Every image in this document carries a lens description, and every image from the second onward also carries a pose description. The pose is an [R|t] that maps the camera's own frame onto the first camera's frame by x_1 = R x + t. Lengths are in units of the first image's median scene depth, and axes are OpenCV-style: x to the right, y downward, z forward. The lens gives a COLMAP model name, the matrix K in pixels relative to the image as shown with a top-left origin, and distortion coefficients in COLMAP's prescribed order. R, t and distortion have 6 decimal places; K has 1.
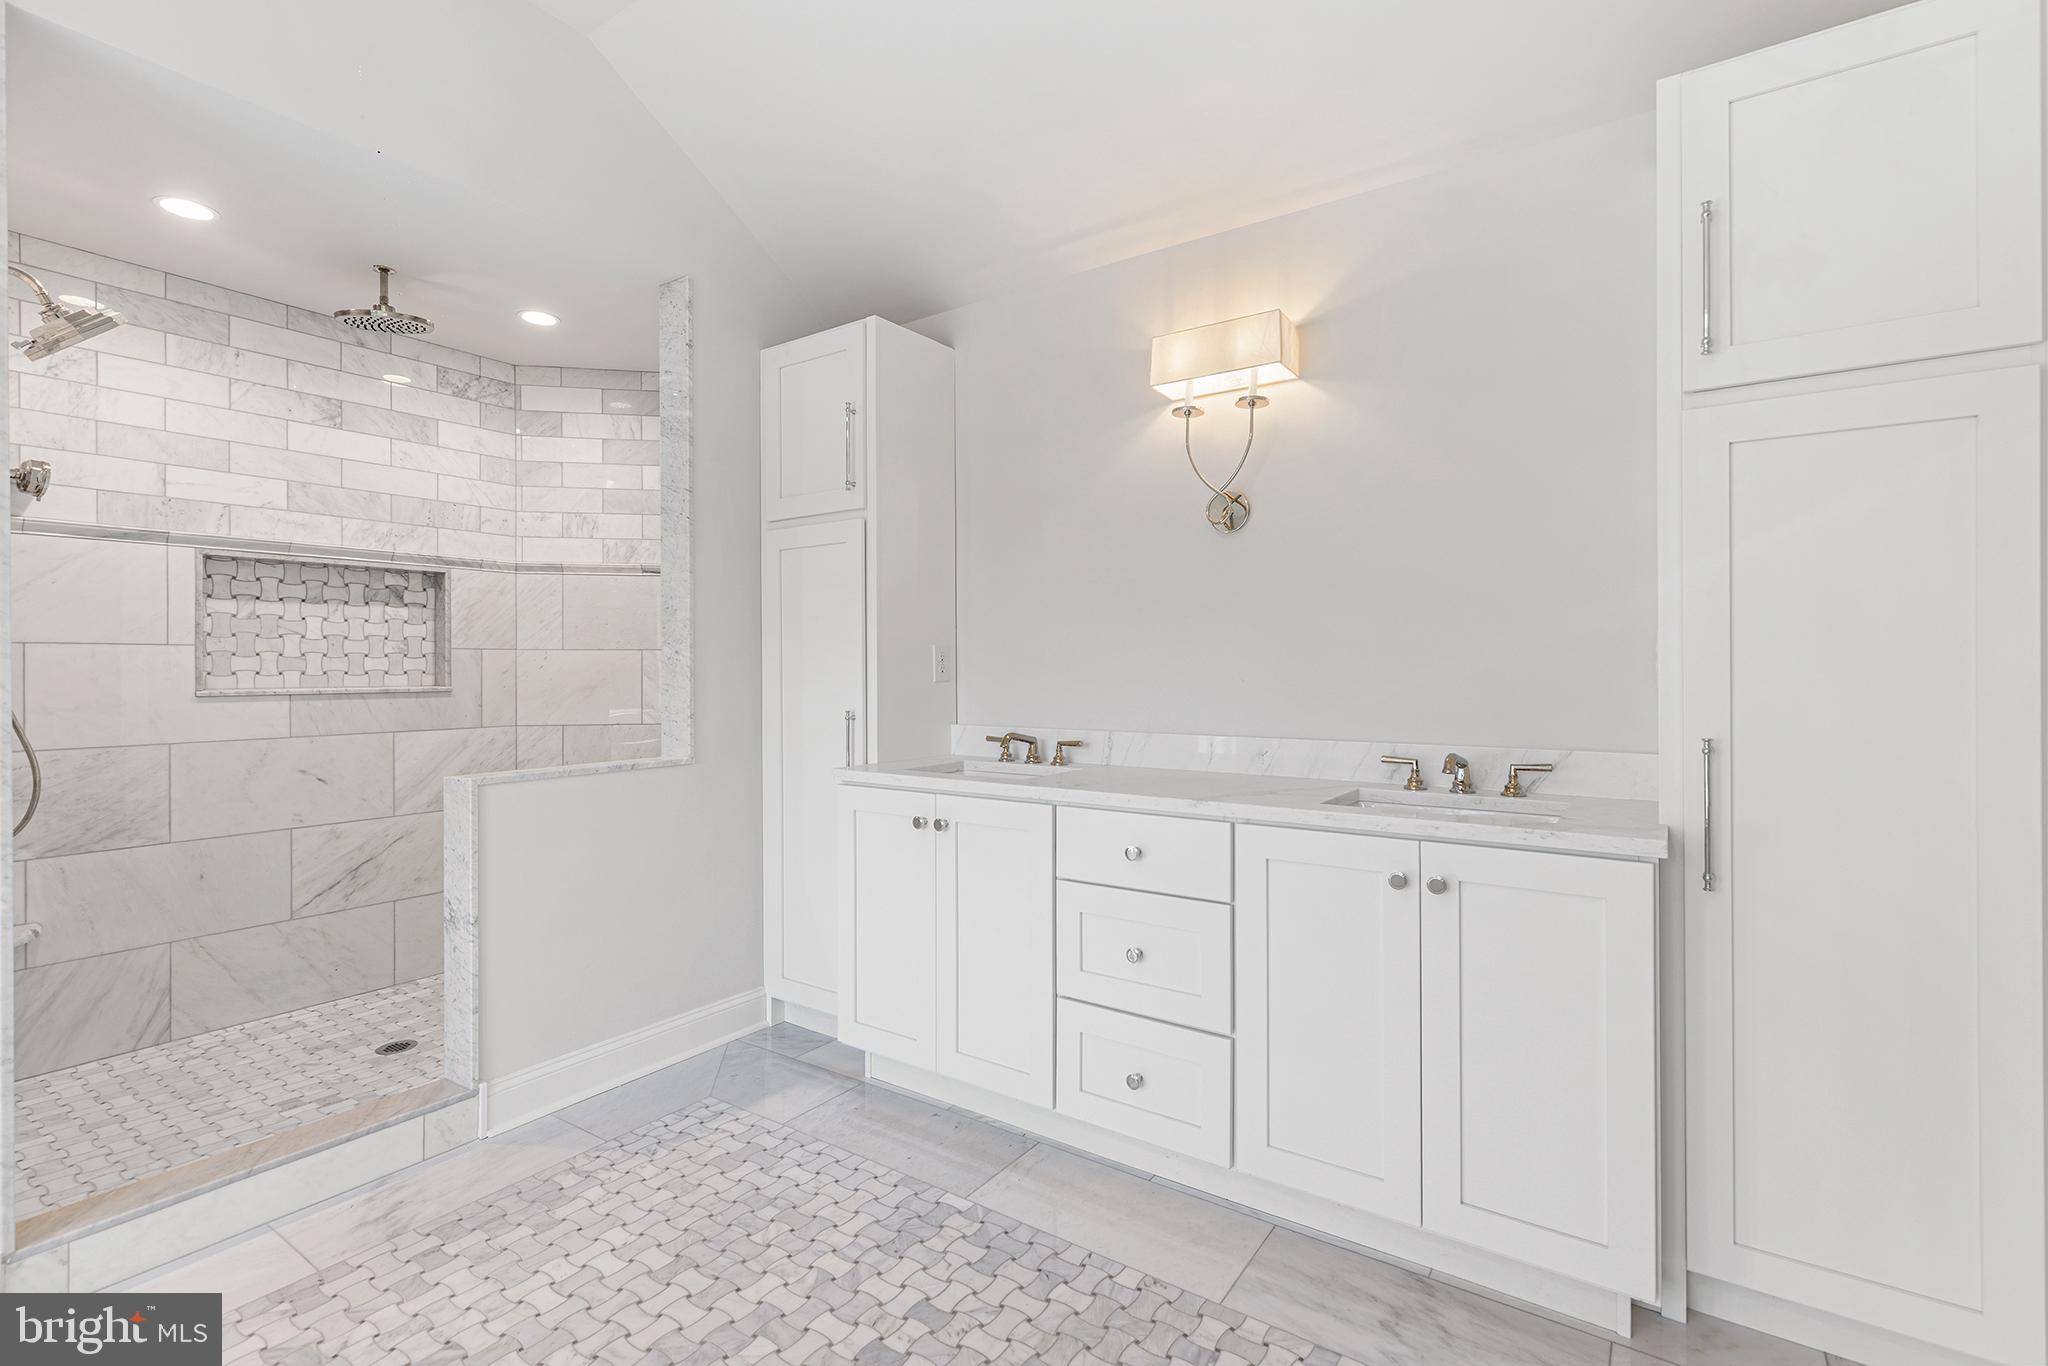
lens RADIAL K [[928.0, 0, 1025.1], [0, 928.0, 665.1], [0, 0, 1]] dist [0.002999, 0.000085]
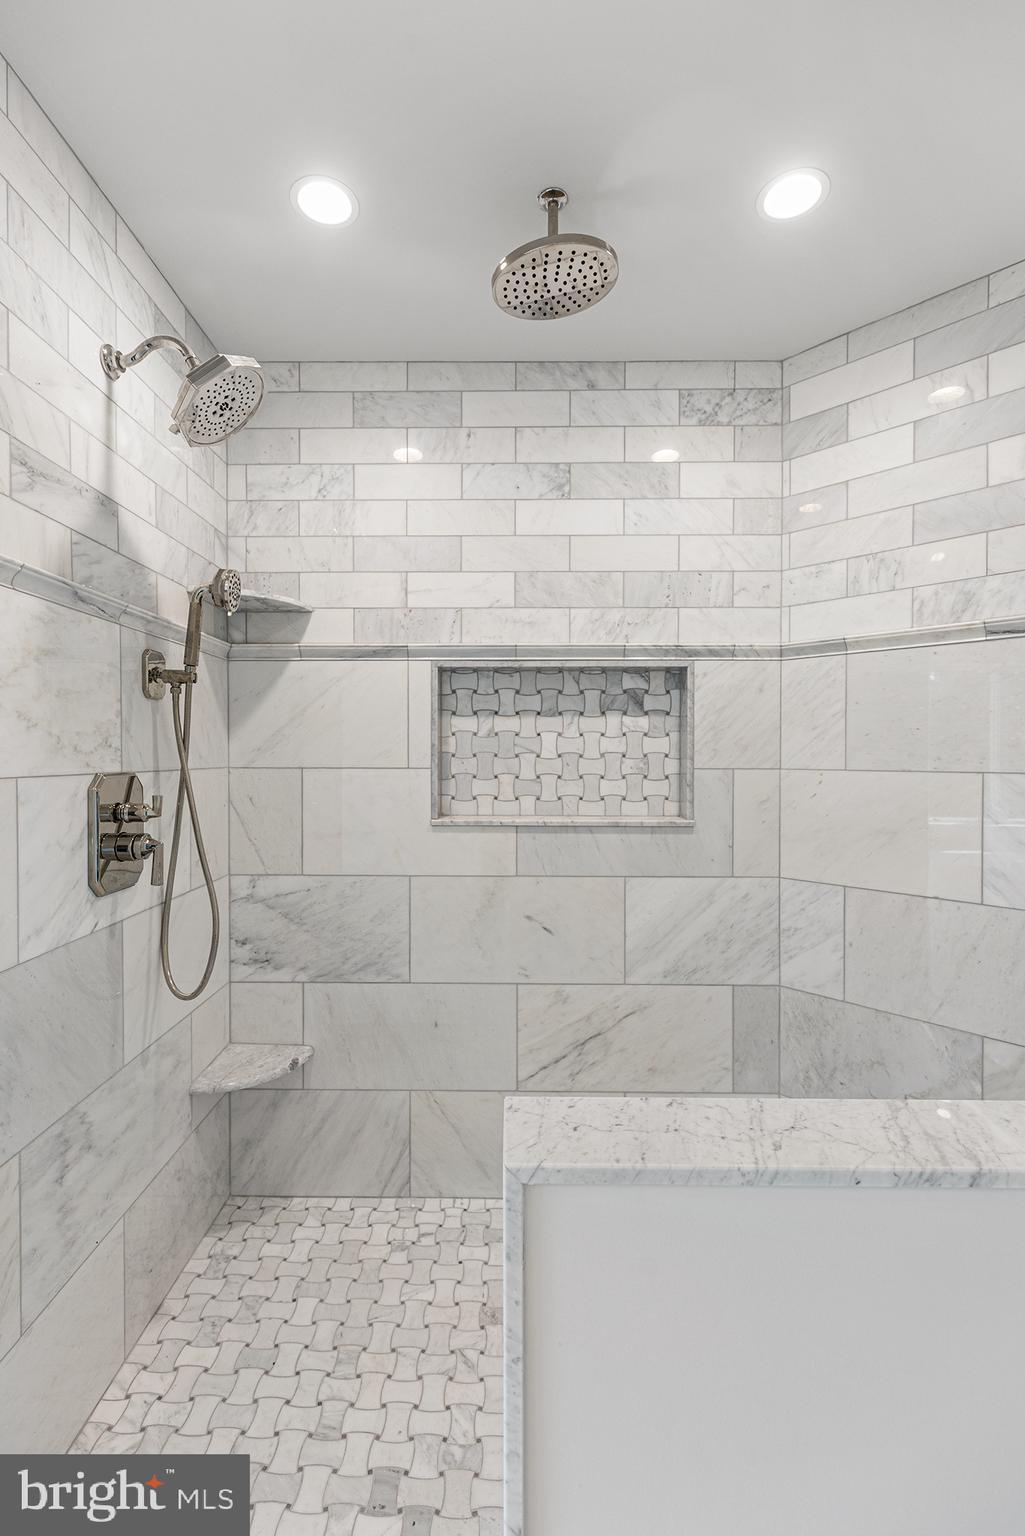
lens RADIAL K [[696.0, 0, 500.5], [0, 696.0, 762.0], [0, 0, 1]] dist [0.002999, 0.000085]
pose [[0.557558, 0.013952, -0.830020, -0.263012], [-0.000797, 0.999867, 0.016271, -0.034957], [0.830137, -0.008410, 0.557495, 0.608983]]
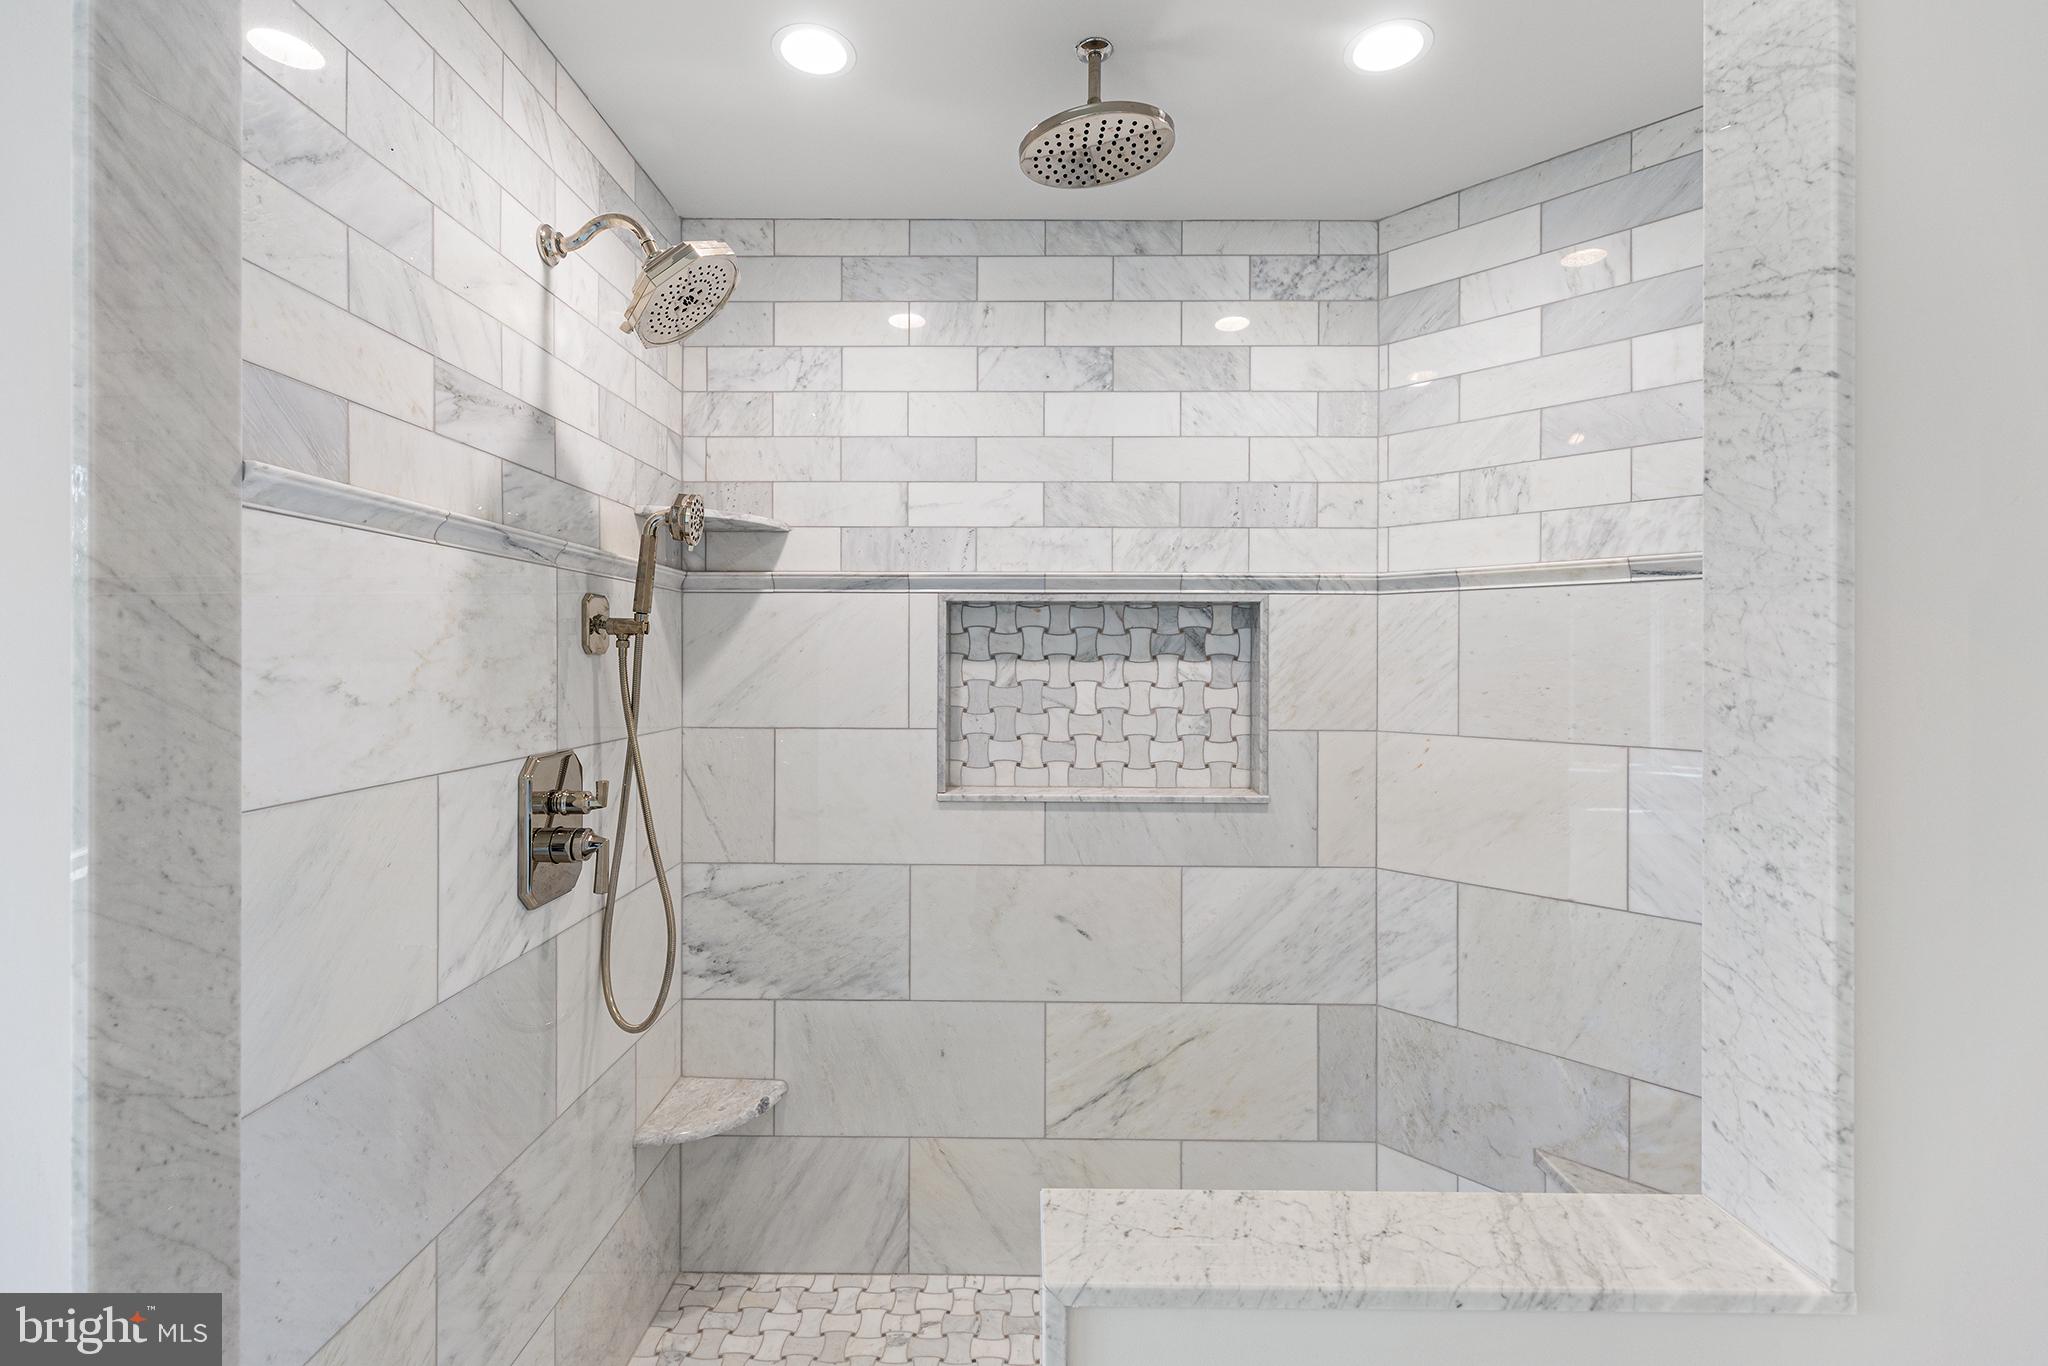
lens RADIAL K [[913.2, 0, 1018.9], [0, 913.2, 660.3], [0, 0, 1]] dist [0.003487, 0.000290]
pose [[0.560124, 0.005510, -0.828390, -0.245830], [-0.003284, 0.999985, 0.004430, -0.069775], [0.828402, 0.000239, 0.560134, 0.589915]]
